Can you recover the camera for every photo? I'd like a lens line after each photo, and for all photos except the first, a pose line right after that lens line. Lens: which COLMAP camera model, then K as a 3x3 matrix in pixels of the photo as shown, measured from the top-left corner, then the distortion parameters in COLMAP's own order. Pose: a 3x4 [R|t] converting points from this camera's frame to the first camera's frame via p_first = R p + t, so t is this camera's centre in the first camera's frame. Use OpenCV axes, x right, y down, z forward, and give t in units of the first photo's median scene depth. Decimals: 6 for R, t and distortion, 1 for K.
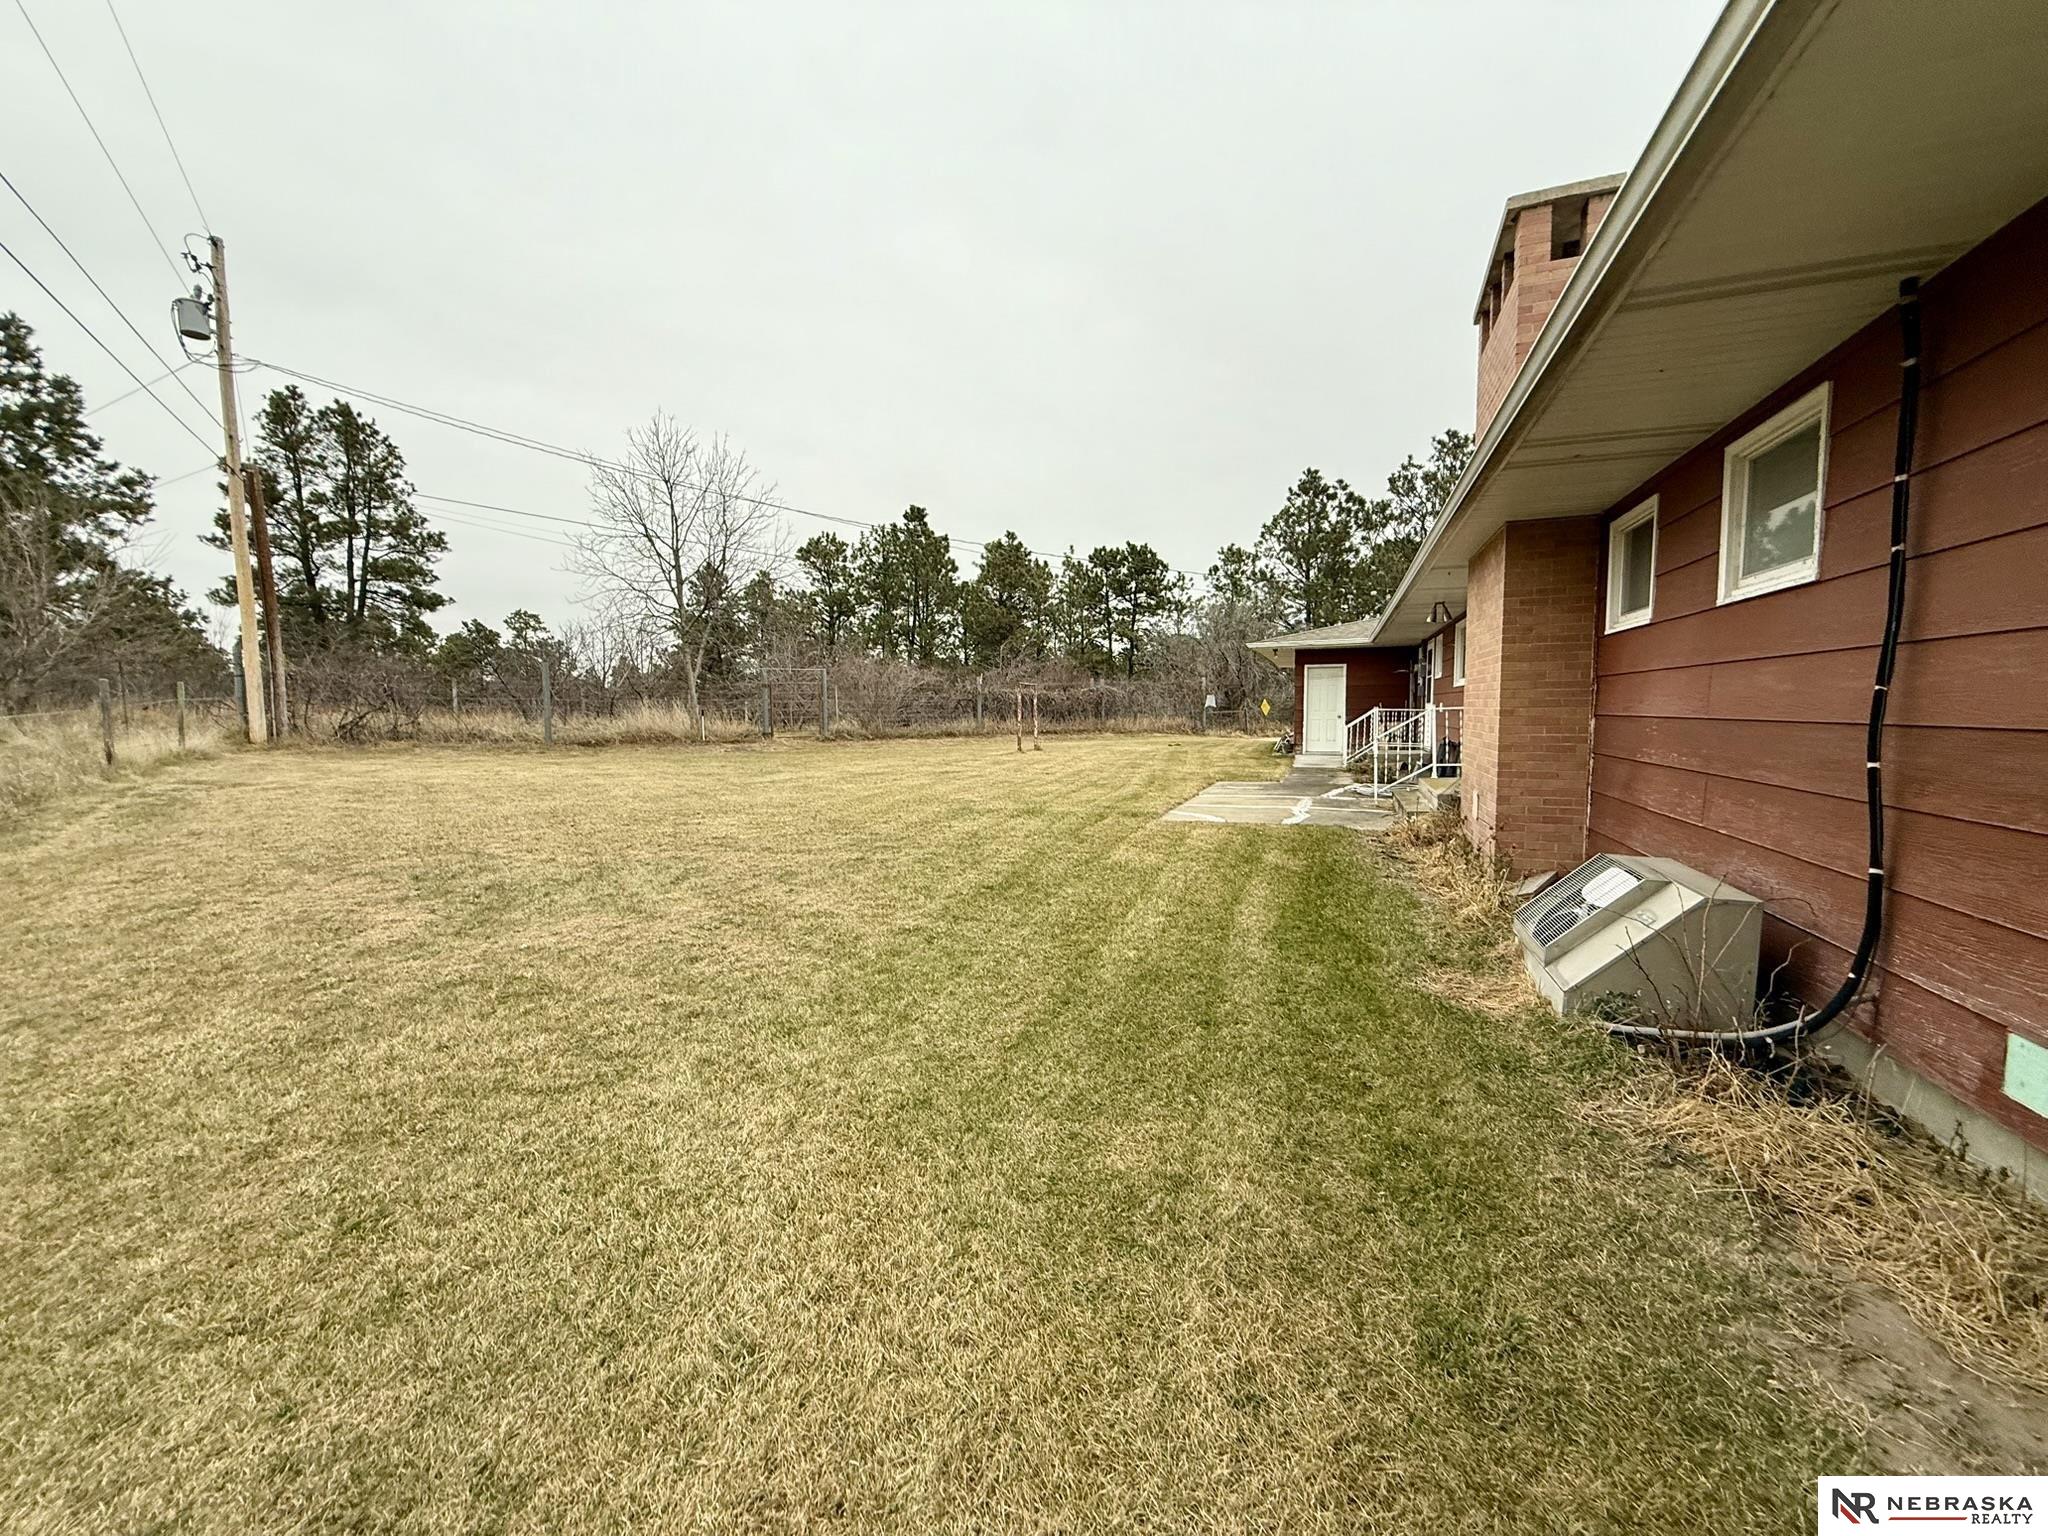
lens RADIAL K [[812.9, 0, 1031.7], [0, 812.9, 762.5], [0, 0, 1]] dist [-0.002184, 0.000021]
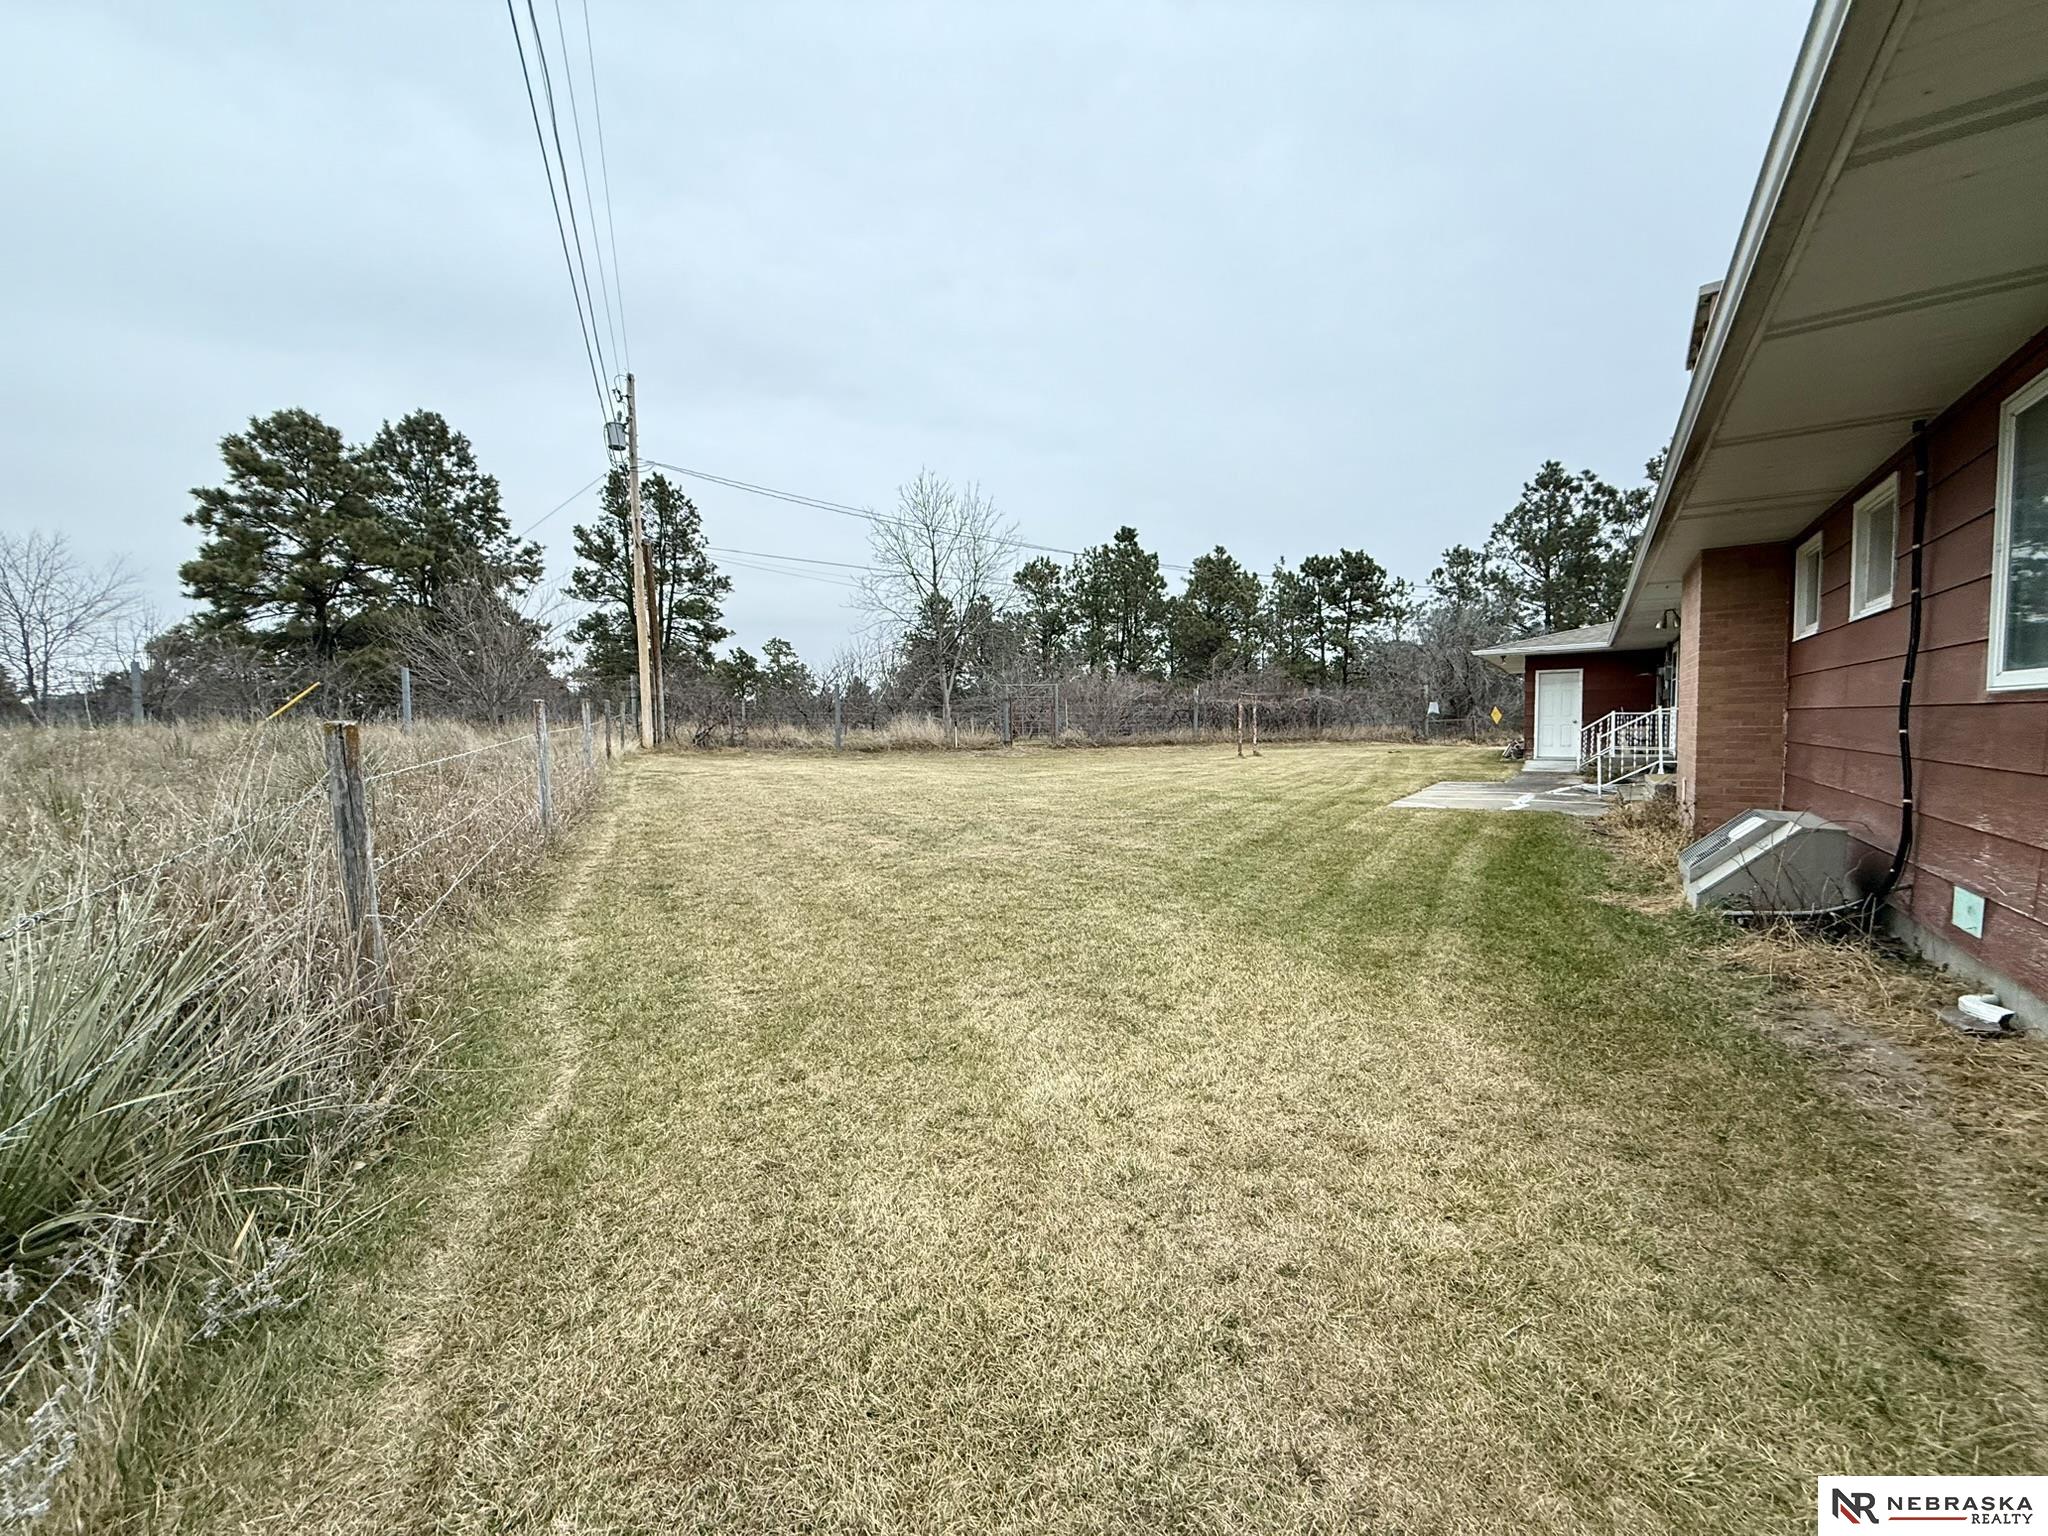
lens RADIAL K [[812.9, 0, 1022.9], [0, 812.9, 764.4], [0, 0, 1]] dist [-0.002184, 0.000021]
pose [[0.968512, 0.004825, -0.248921, -0.022072], [-0.008307, 0.999882, -0.012938, 0.011221], [0.248829, 0.014598, 0.968437, -0.102005]]
